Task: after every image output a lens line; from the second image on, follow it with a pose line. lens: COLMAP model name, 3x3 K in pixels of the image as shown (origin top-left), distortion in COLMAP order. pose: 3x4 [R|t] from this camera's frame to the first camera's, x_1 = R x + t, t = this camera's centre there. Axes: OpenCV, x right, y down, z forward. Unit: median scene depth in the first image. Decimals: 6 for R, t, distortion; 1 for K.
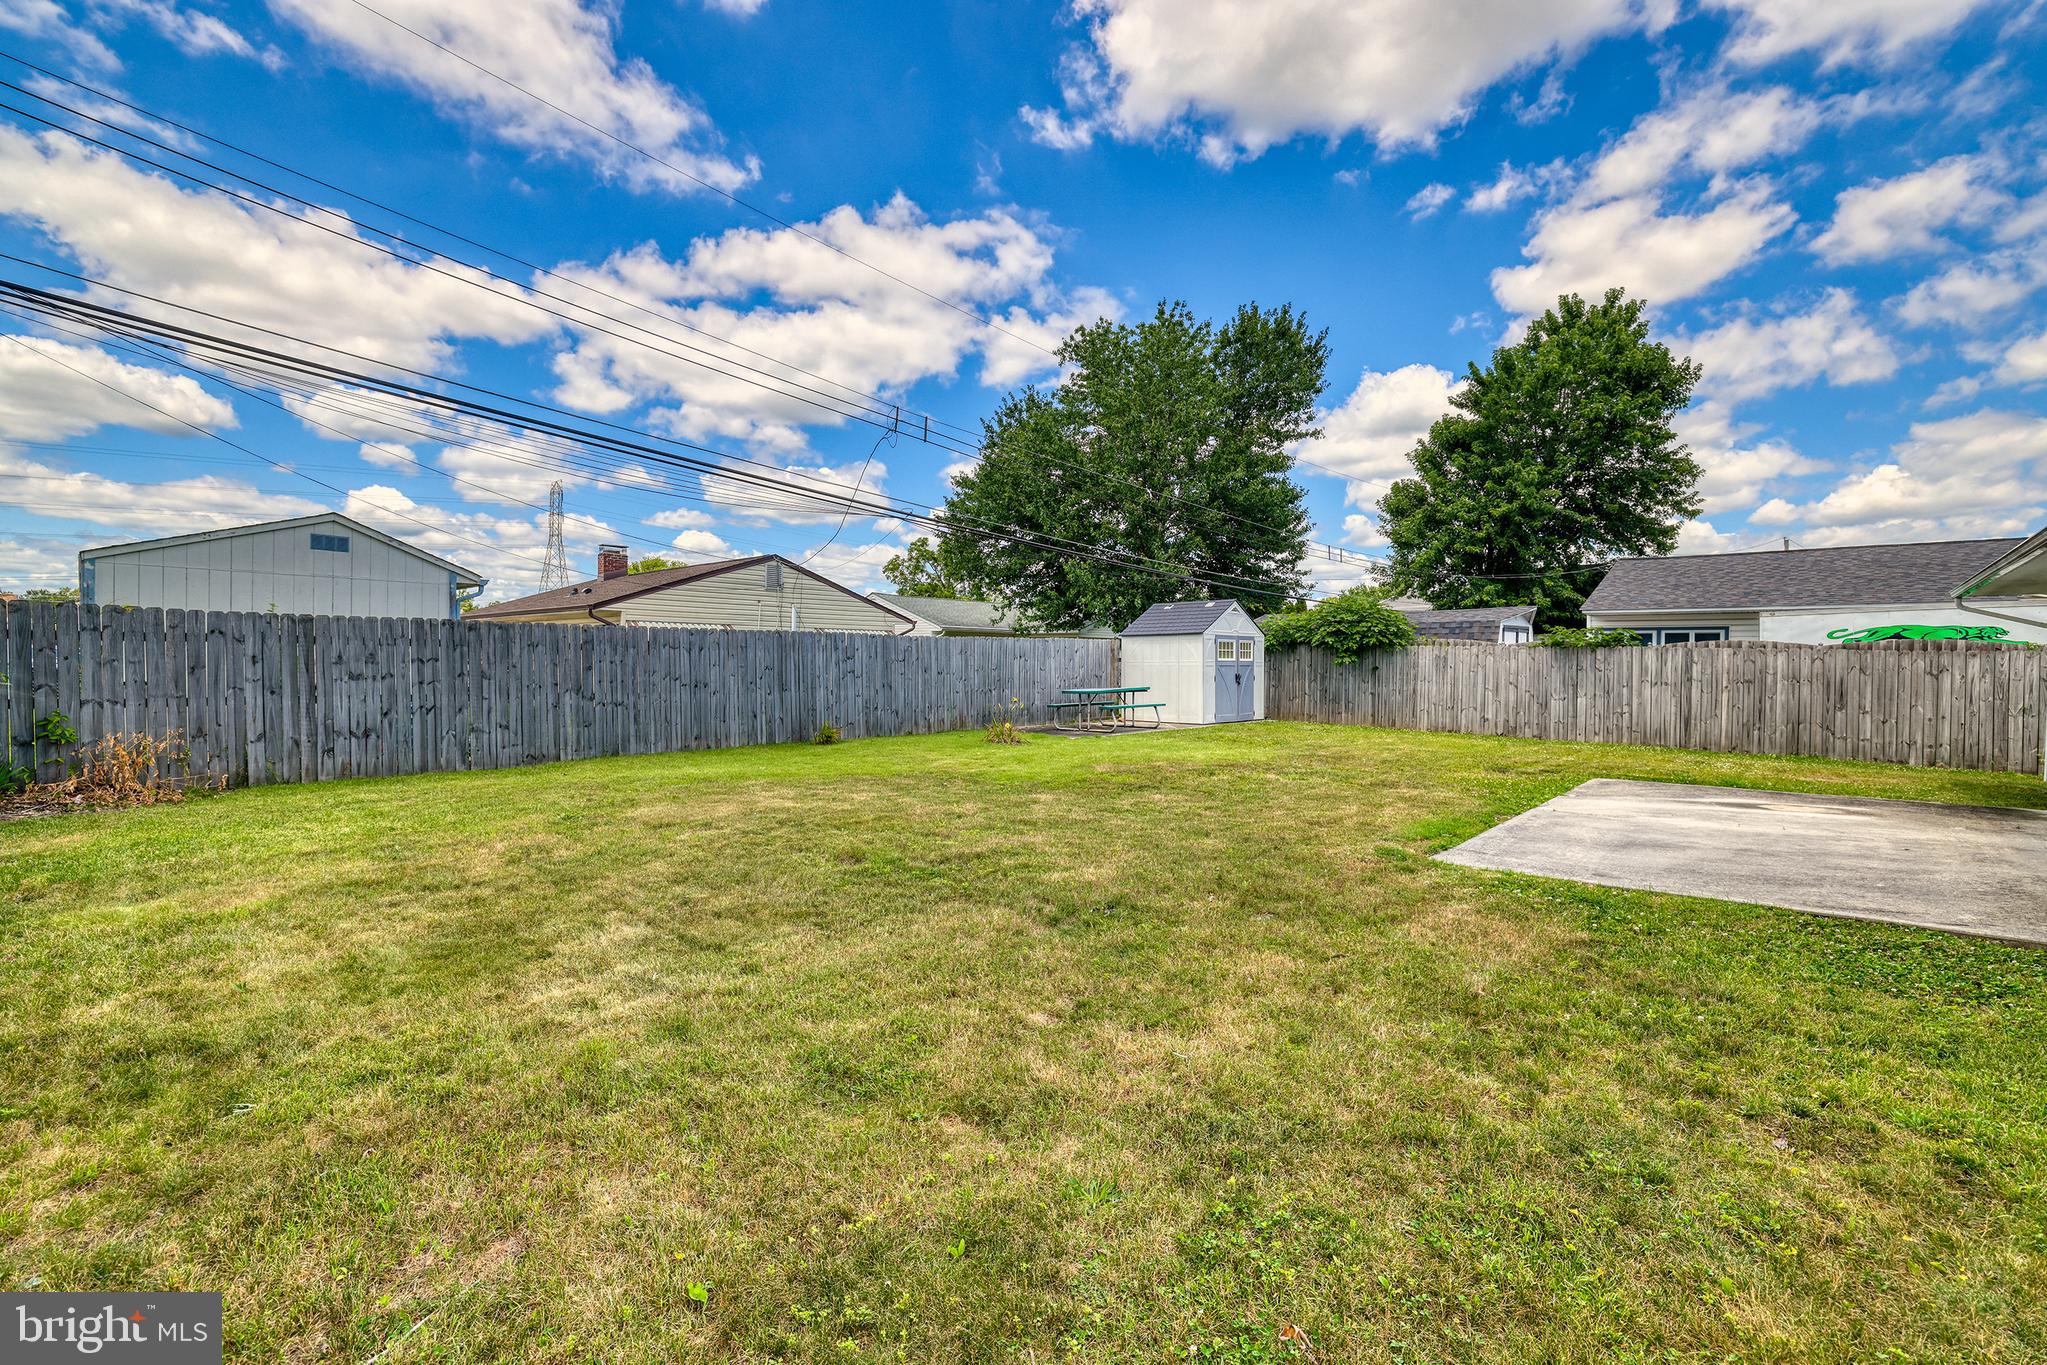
lens RADIAL K [[871.0, 0, 1022.4], [0, 871.0, 663.7], [0, 0, 1]] dist [-0.047724, 0.016664]
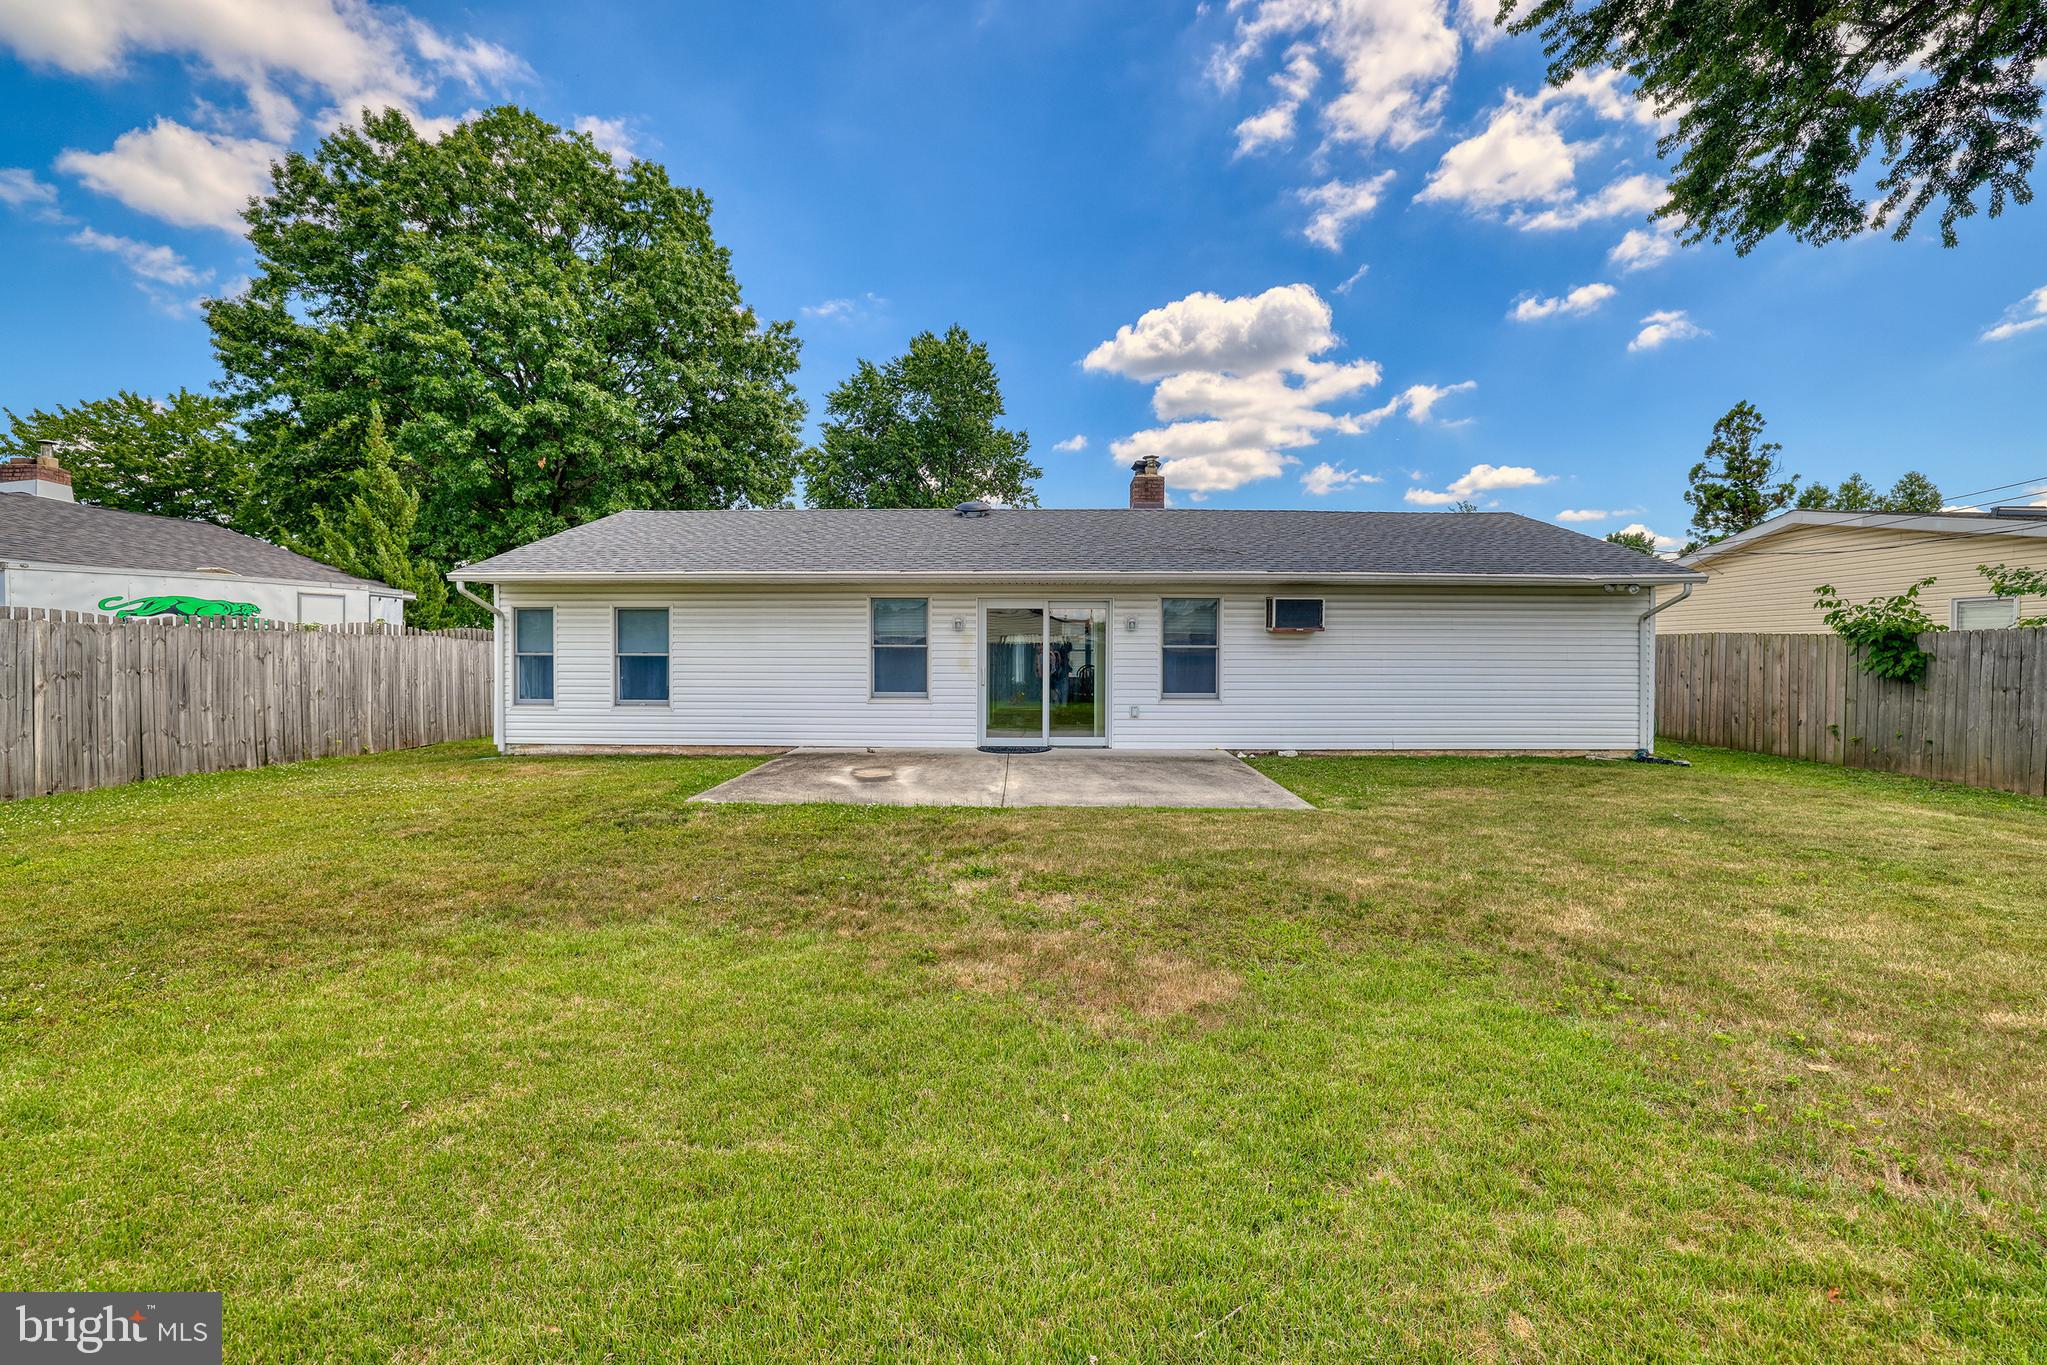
lens RADIAL K [[871.0, 0, 1022.4], [0, 871.0, 663.7], [0, 0, 1]] dist [-0.047724, 0.016664]
pose [[-0.649358, -0.025549, 0.760054, -0.059798], [-0.008264, 0.999614, 0.026541, -0.008763], [-0.760438, 0.010954, -0.649318, 0.801777]]
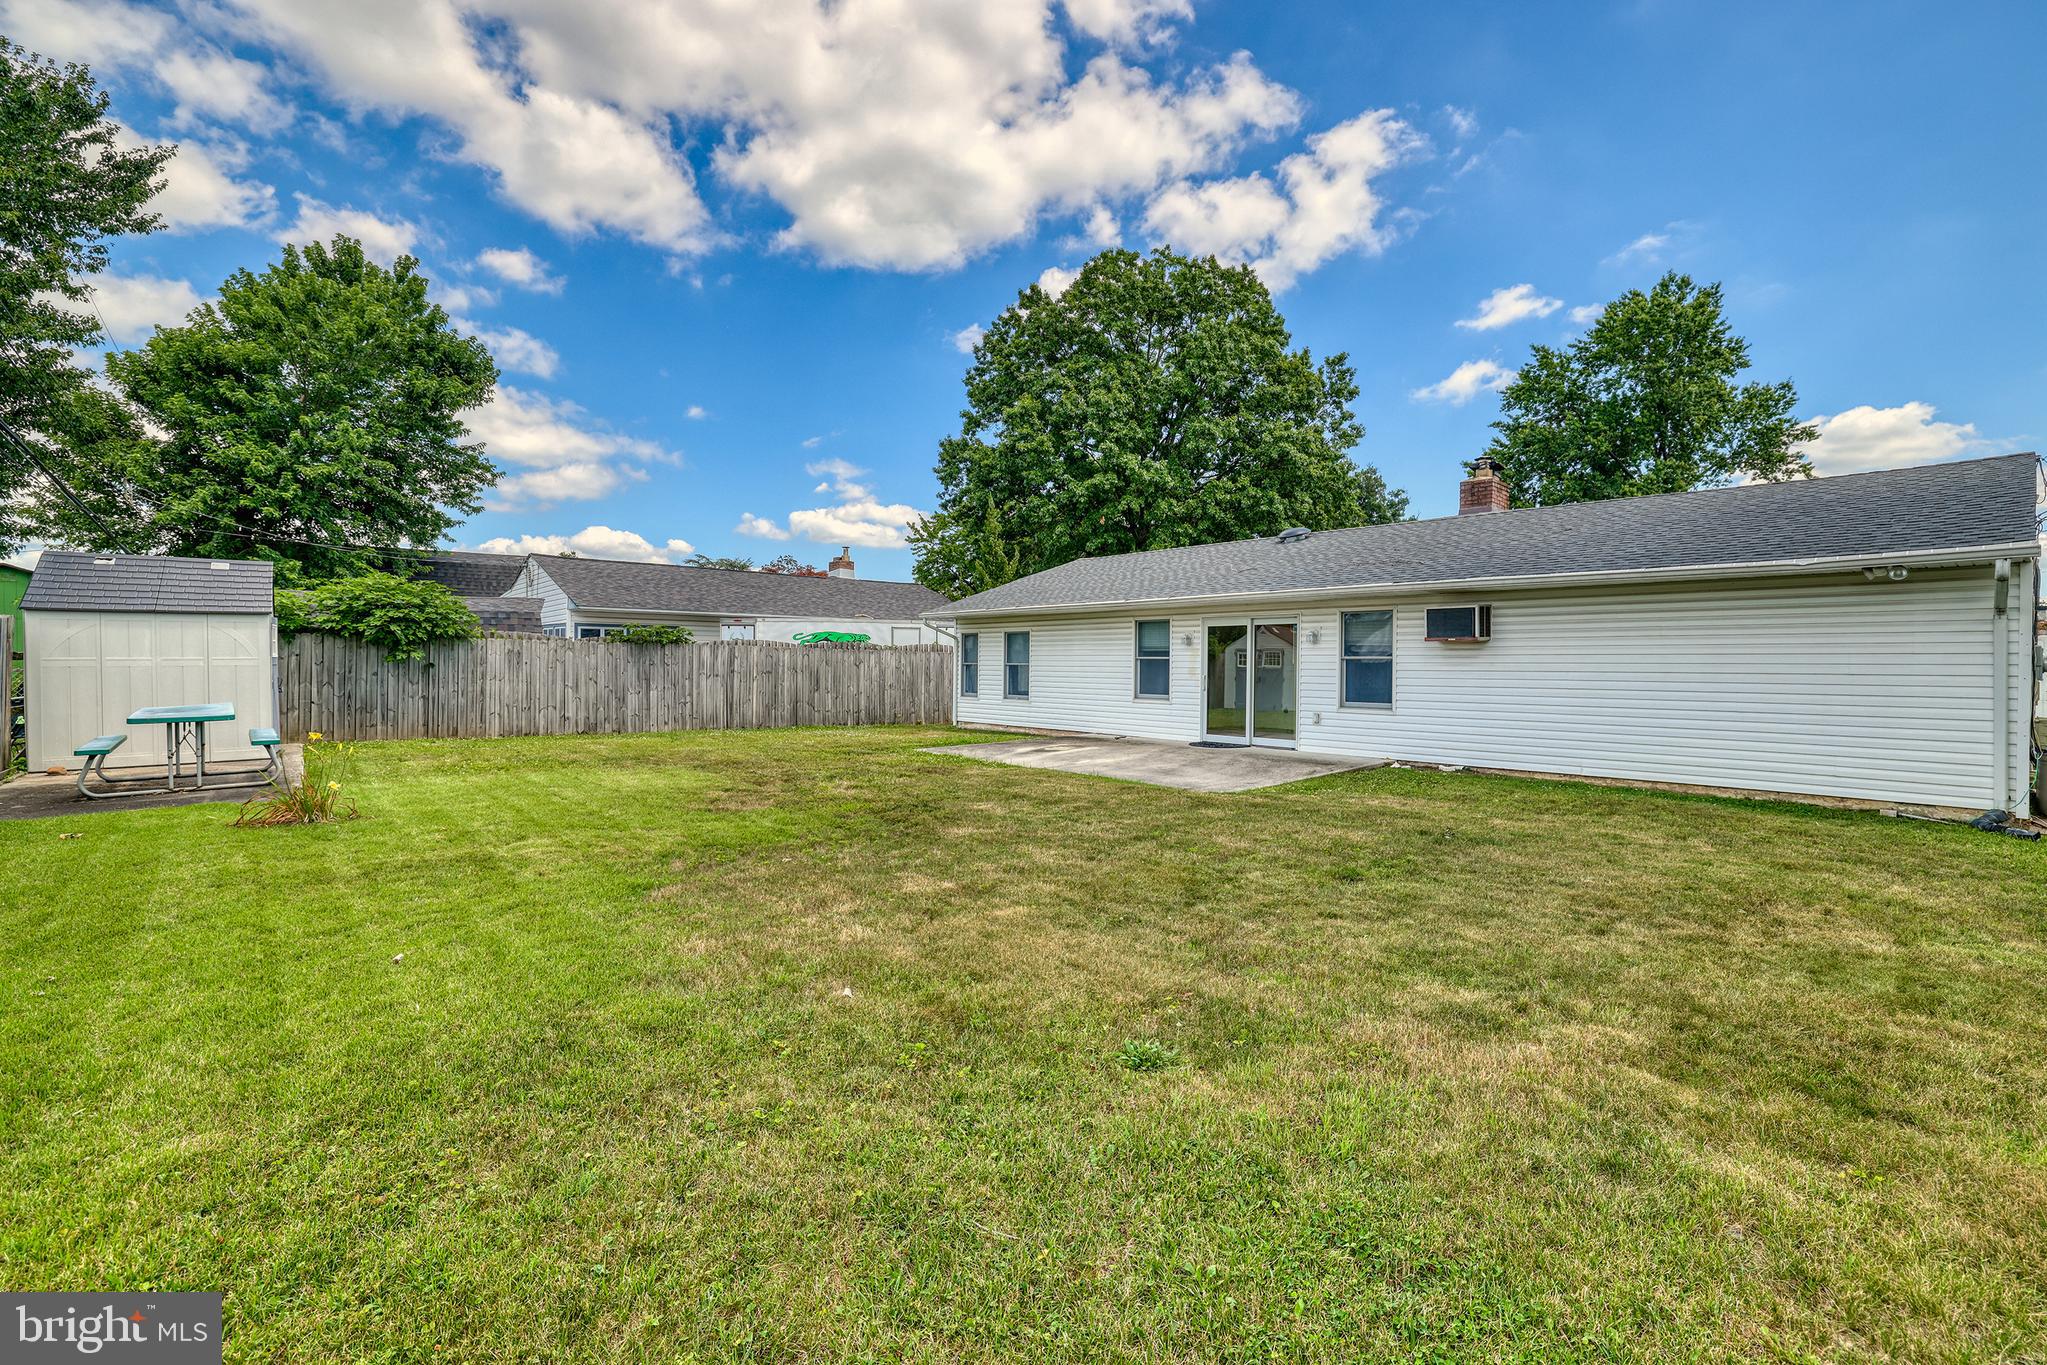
lens RADIAL K [[871.0, 0, 1022.4], [0, 871.0, 663.7], [0, 0, 1]] dist [-0.047724, 0.016664]
pose [[0.112538, -0.012527, 0.993568, -0.372356], [-0.001827, 0.999916, 0.012814, -0.008593], [-0.993646, -0.003257, 0.112506, 0.433534]]
